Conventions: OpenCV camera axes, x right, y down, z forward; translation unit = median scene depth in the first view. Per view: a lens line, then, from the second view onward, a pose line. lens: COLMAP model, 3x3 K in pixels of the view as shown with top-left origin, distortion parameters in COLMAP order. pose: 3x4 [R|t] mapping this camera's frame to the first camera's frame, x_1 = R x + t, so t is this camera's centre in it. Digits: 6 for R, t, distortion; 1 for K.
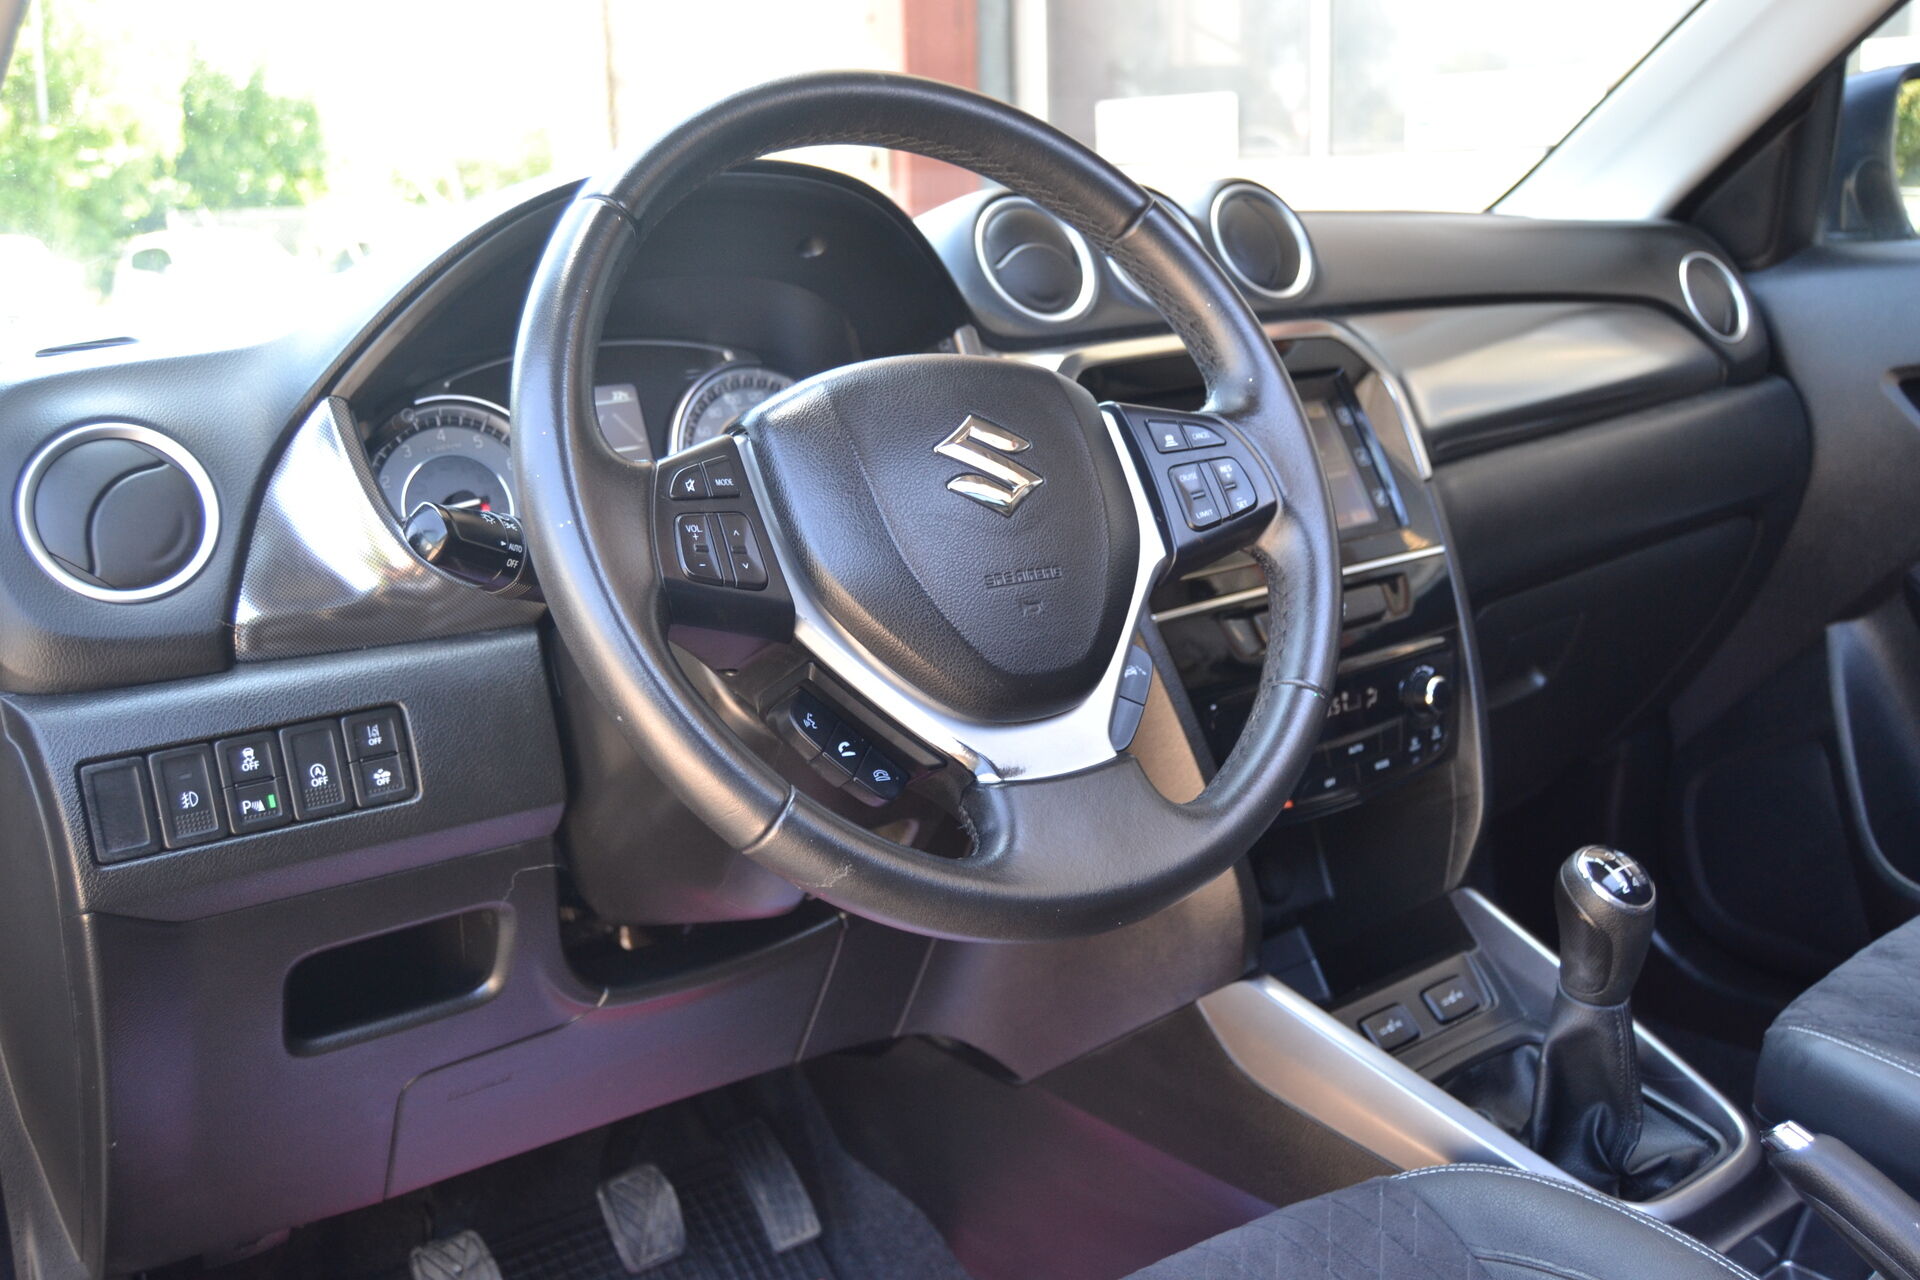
lens RADIAL K [[1844.1, 0, 960.0], [0, 1844.1, 640.0], [0, 0, 1]] dist [-0.043919, -0.002614]
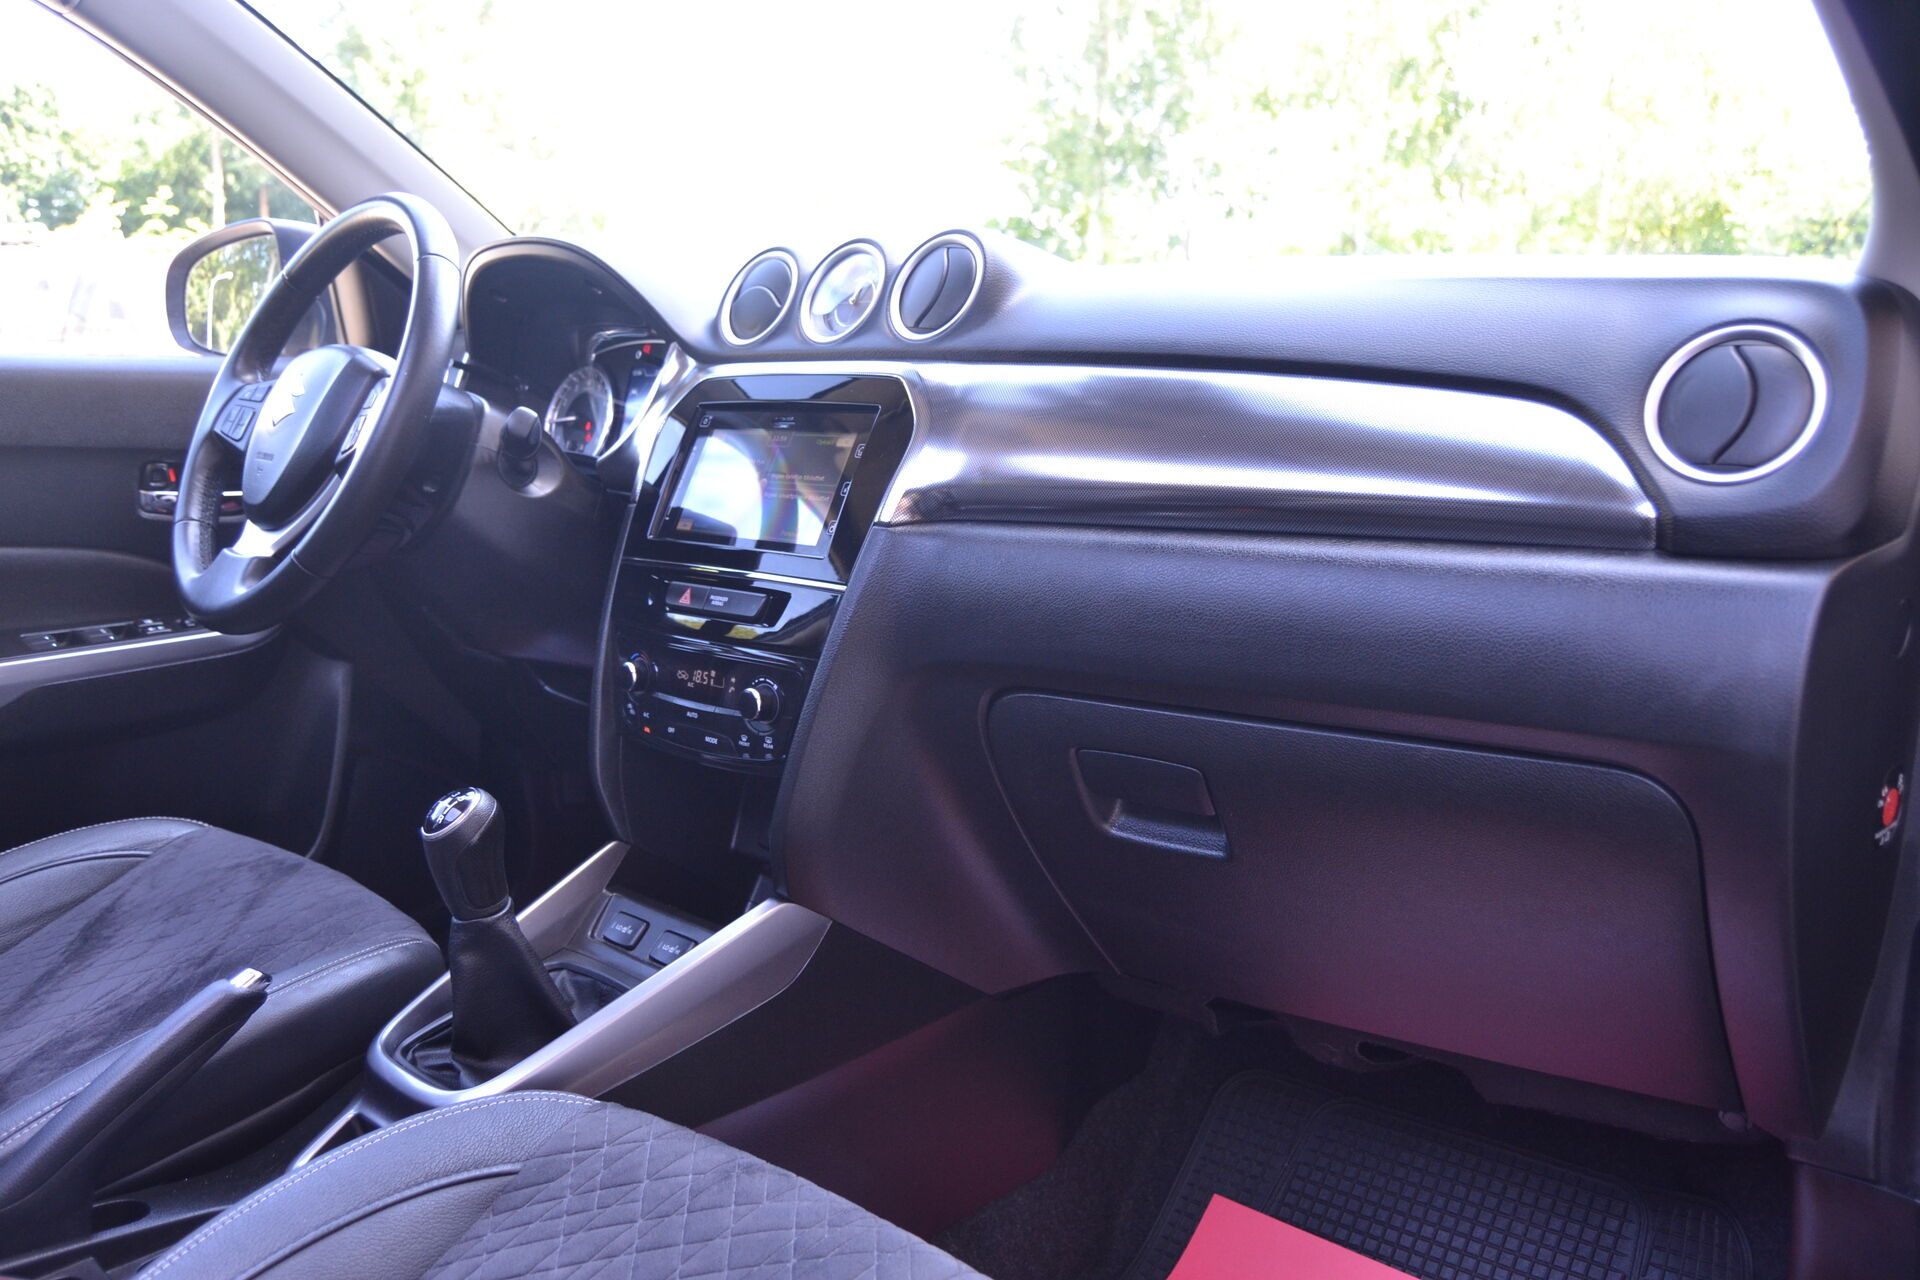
lens RADIAL K [[1488.7, 0, 960.0], [0, 1488.7, 640.0], [0, 0, 1]] dist [-0.079945, 0.001177]
pose [[0.169774, 0.242015, -0.955304, 1.010938], [-0.210568, 0.955898, 0.204744, -0.193597], [0.962724, 0.166396, 0.213247, 0.837526]]
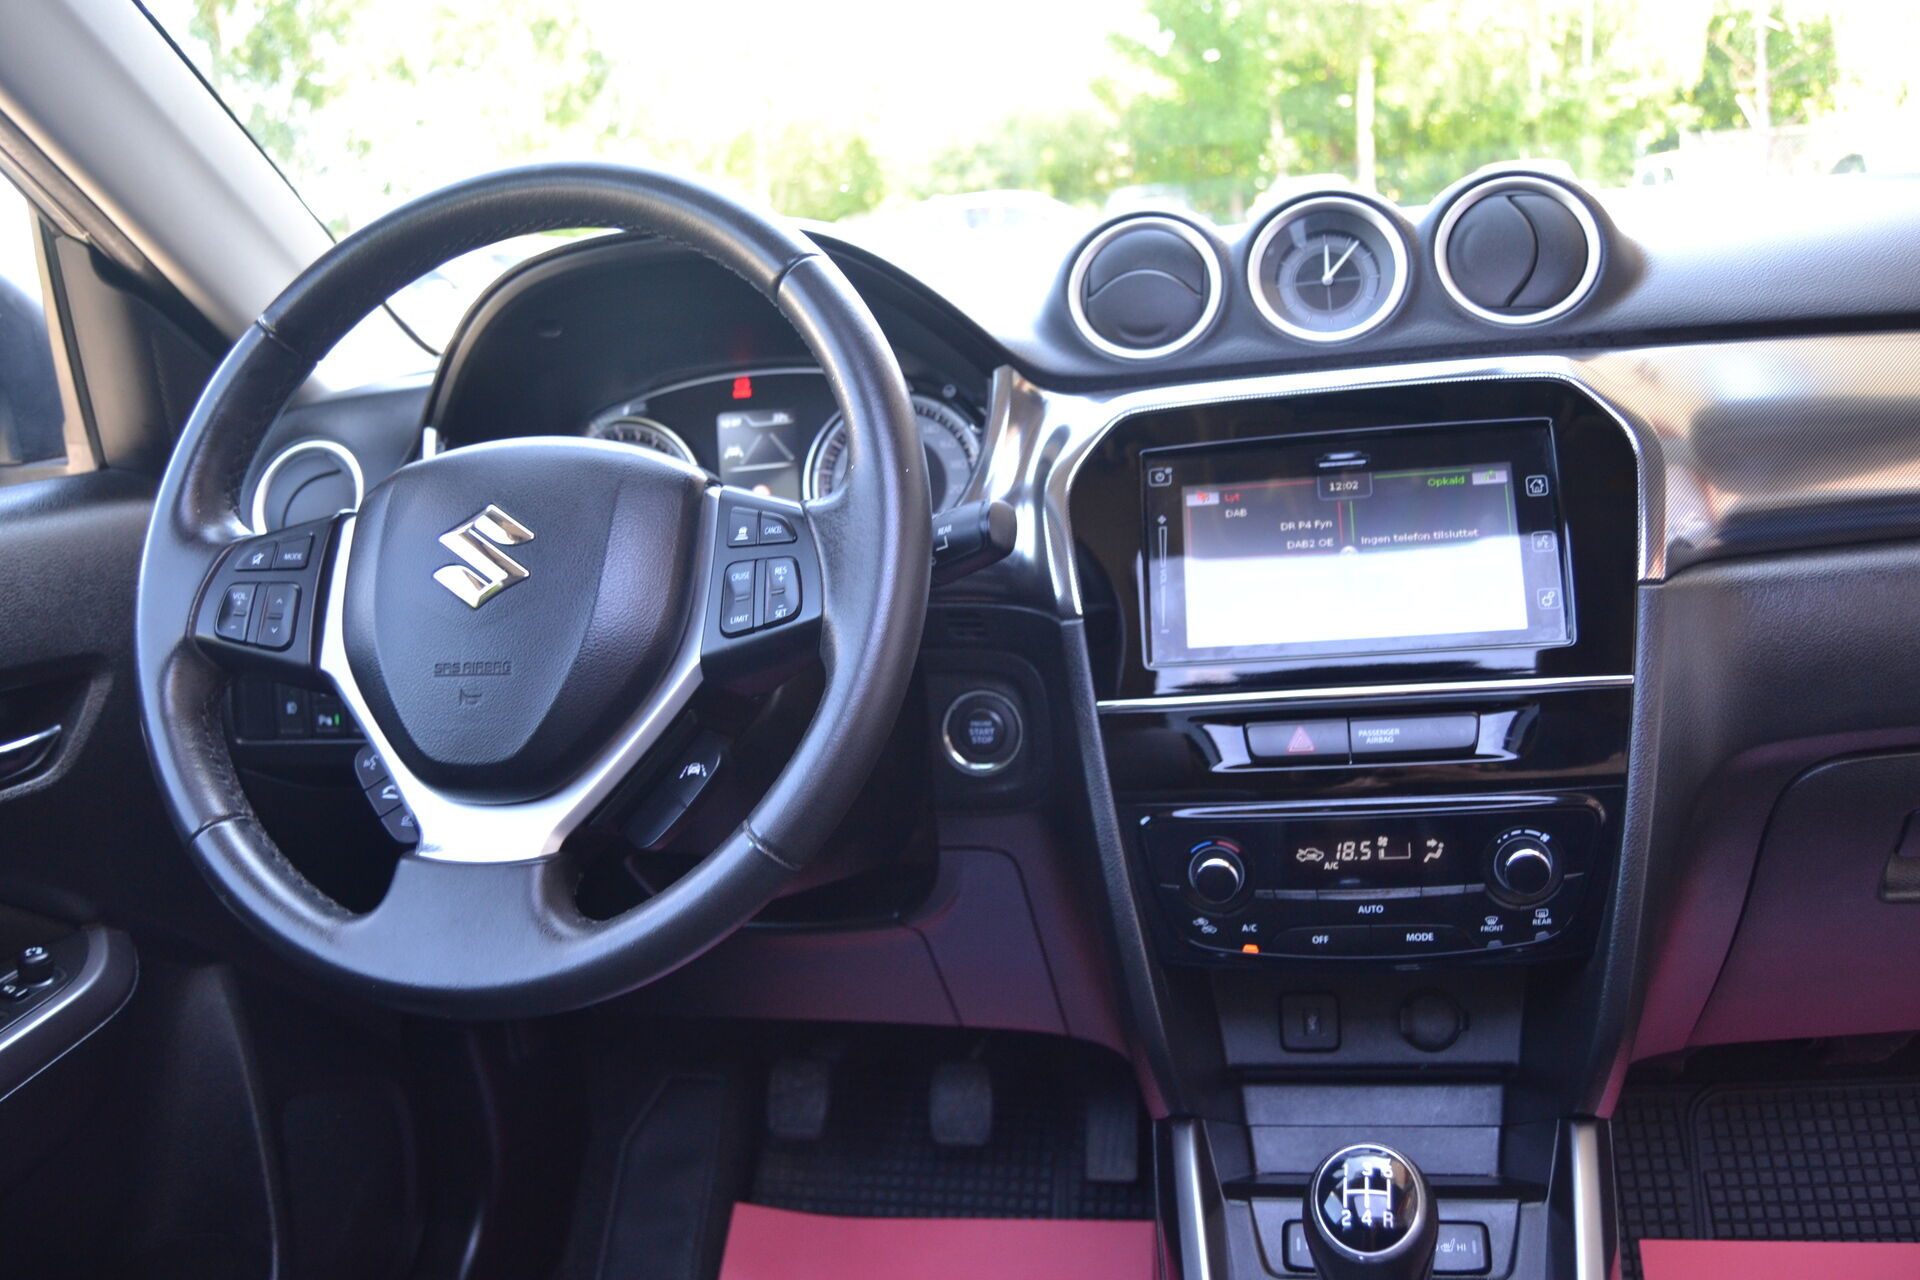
lens RADIAL K [[1488.7, 0, 960.0], [0, 1488.7, 640.0], [0, 0, 1]] dist [-0.079945, 0.001177]
pose [[0.649585, 0.173757, -0.740168, 0.486944], [-0.094137, 0.984424, 0.148481, -0.118451], [0.754439, -0.026774, 0.655824, 0.391822]]
